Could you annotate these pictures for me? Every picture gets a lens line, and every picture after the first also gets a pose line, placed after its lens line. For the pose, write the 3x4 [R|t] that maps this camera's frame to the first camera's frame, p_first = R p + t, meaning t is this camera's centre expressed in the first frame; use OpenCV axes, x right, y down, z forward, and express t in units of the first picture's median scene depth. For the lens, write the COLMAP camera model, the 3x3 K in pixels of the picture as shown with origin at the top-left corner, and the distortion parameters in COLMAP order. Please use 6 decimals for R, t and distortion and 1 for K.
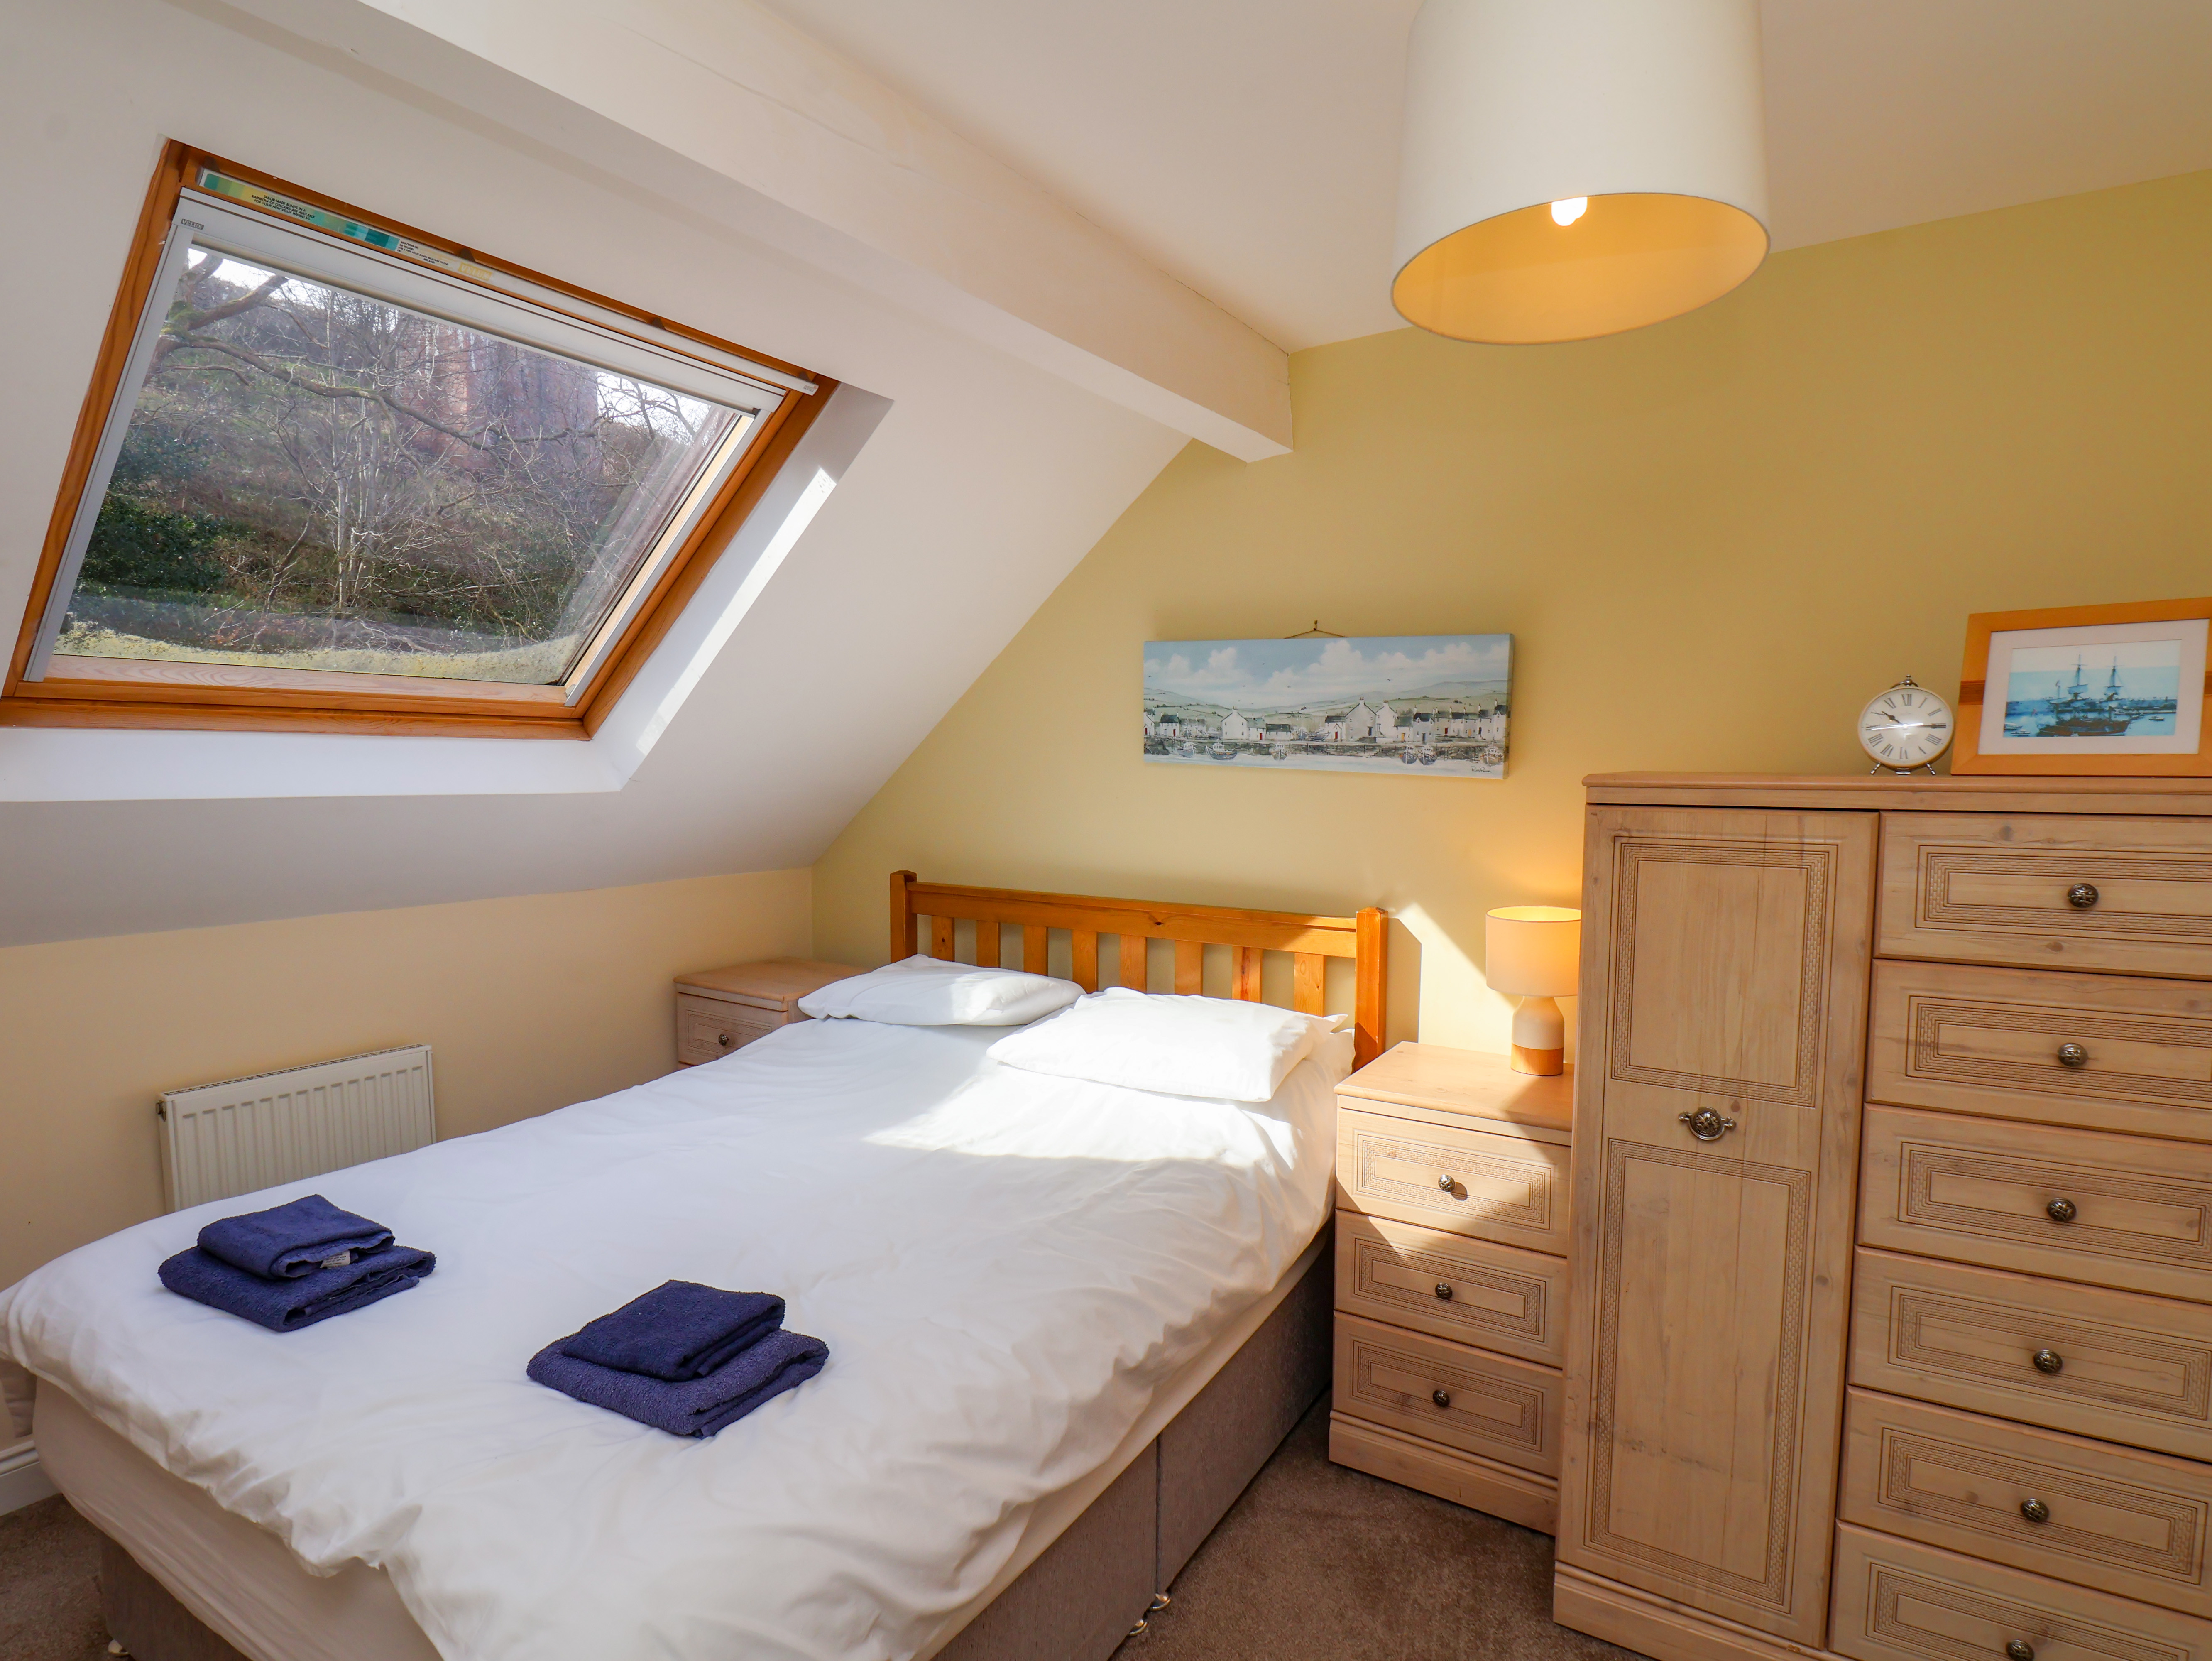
lens RADIAL K [[1169.0, 0, 1114.4], [0, 1169.0, 836.2], [0, 0, 1]] dist [0.010284, -0.017250]
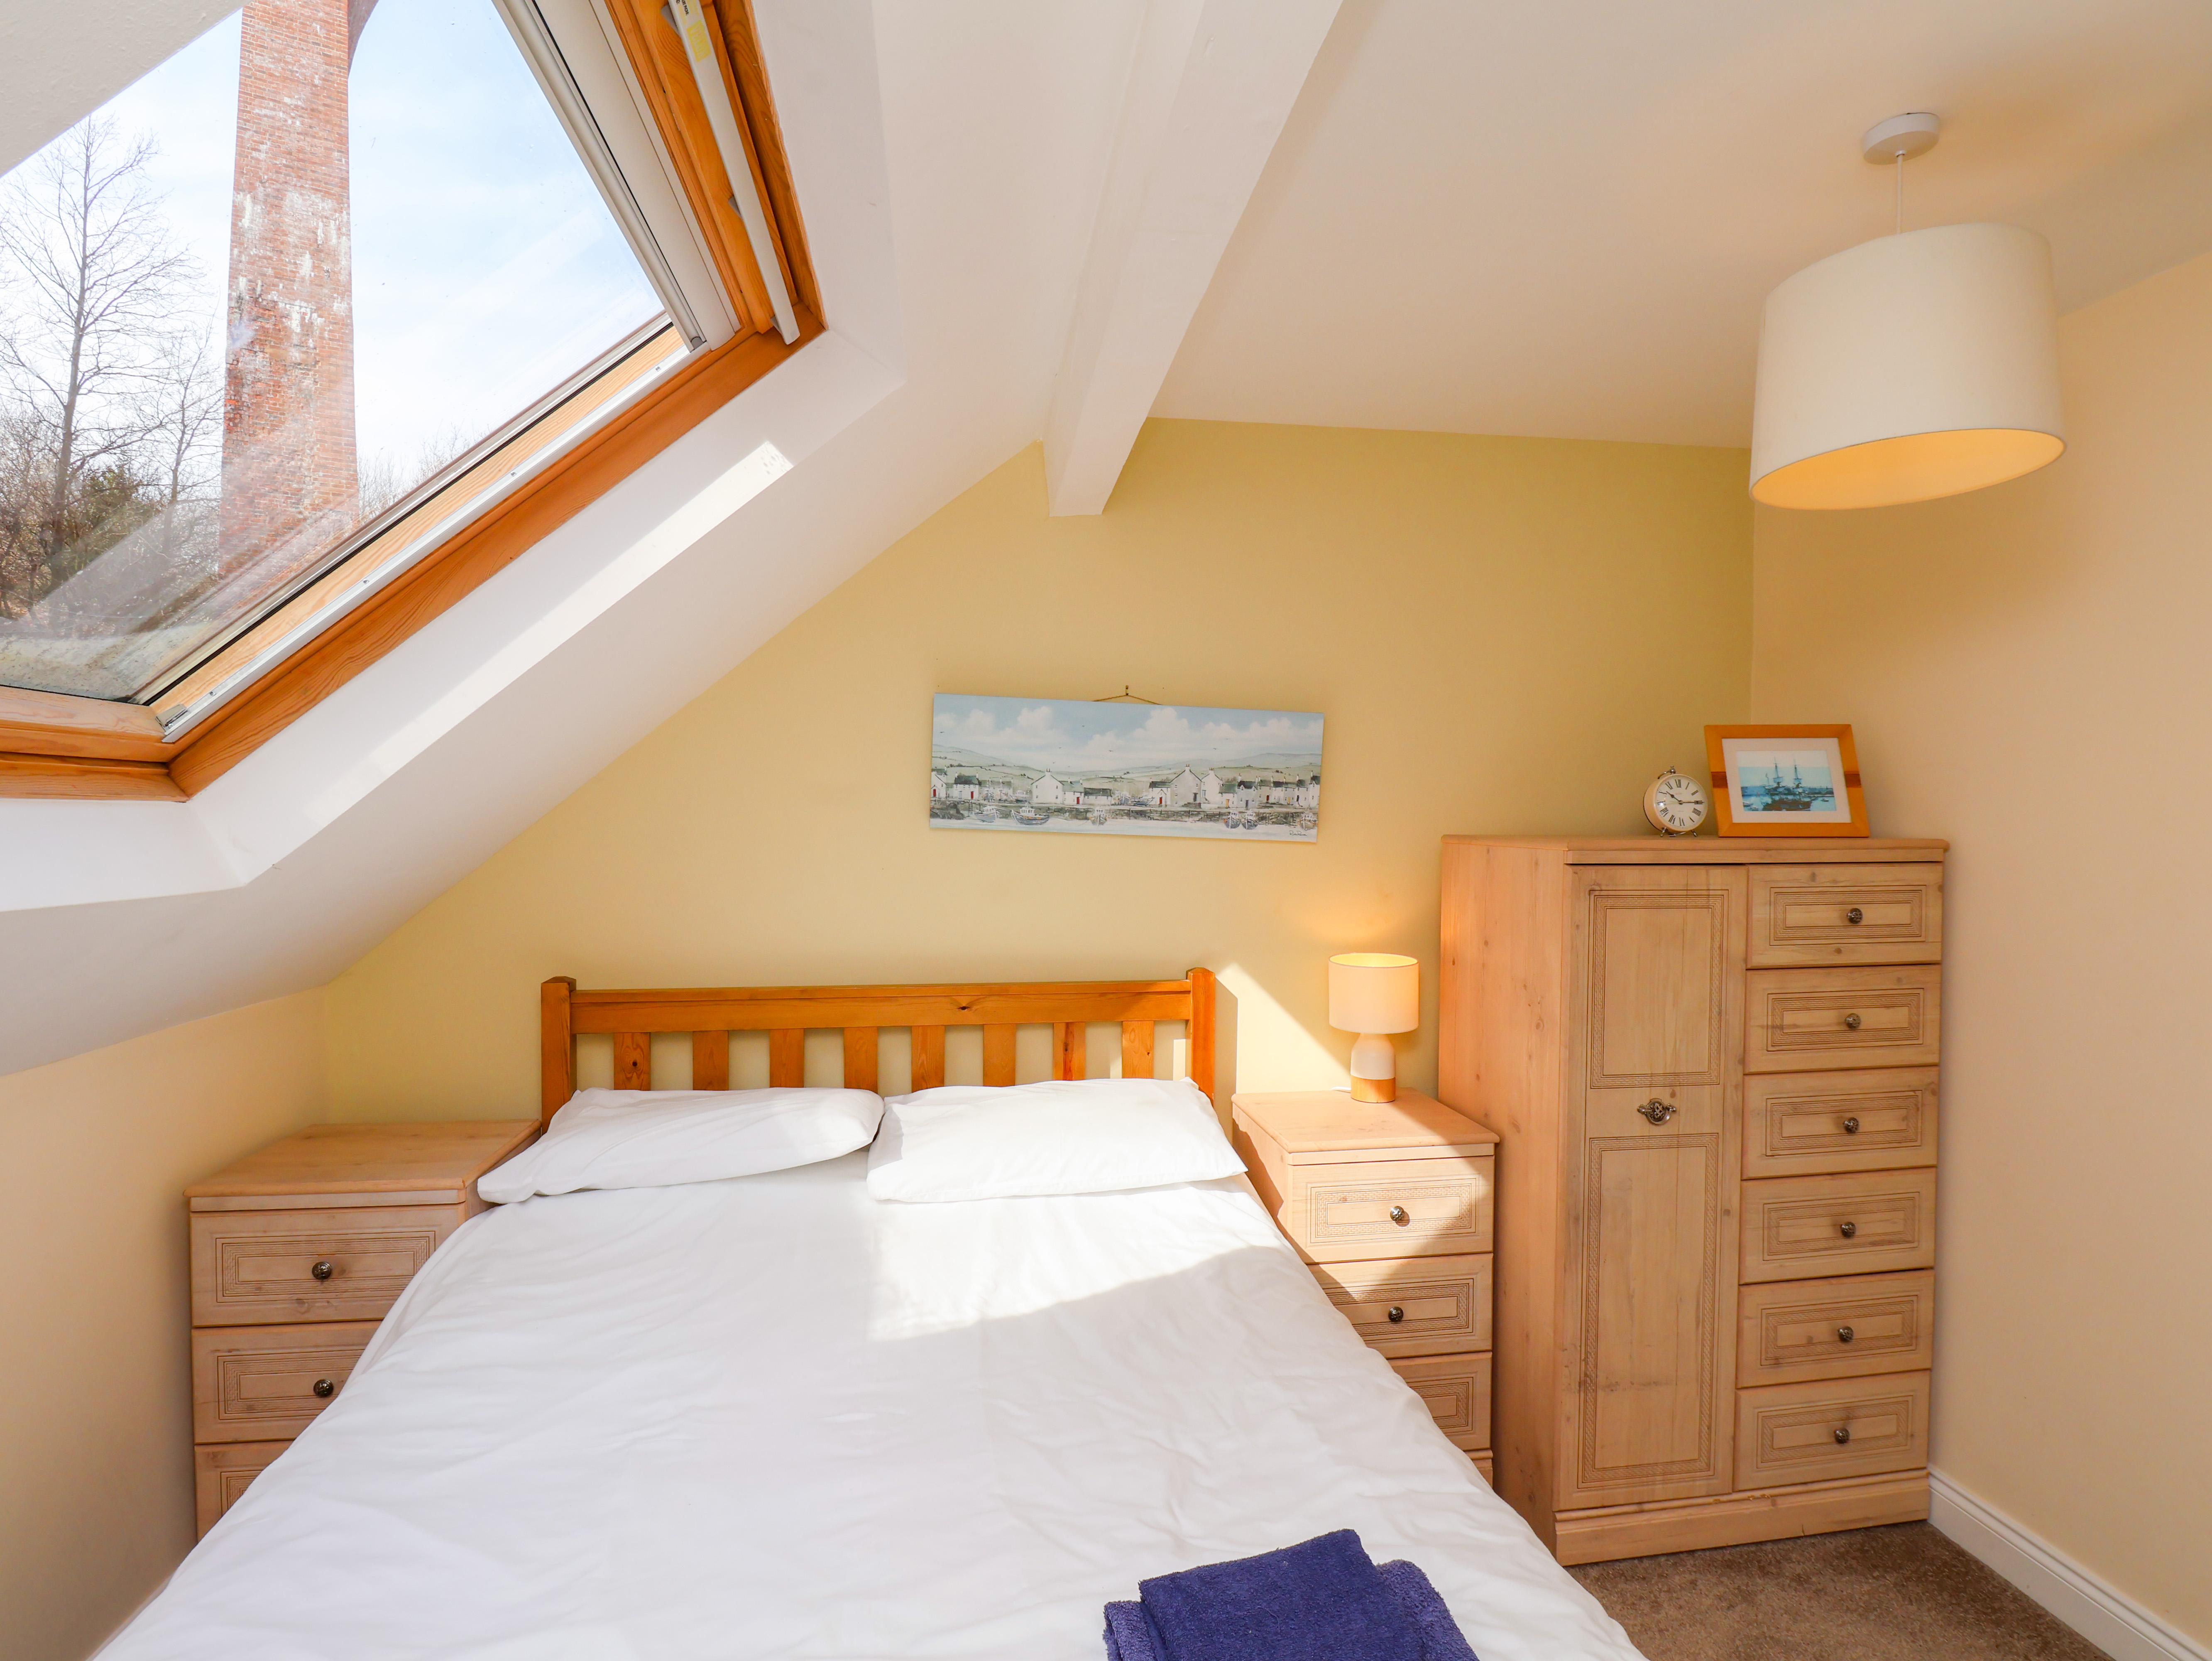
lens RADIAL K [[1169.0, 0, 1114.4], [0, 1169.0, 836.2], [0, 0, 1]] dist [0.010284, -0.017250]
pose [[0.748026, -0.014431, 0.663512, -0.548800], [0.042778, 0.998733, -0.026505, -0.032889], [-0.662289, 0.048211, 0.747696, 0.293910]]
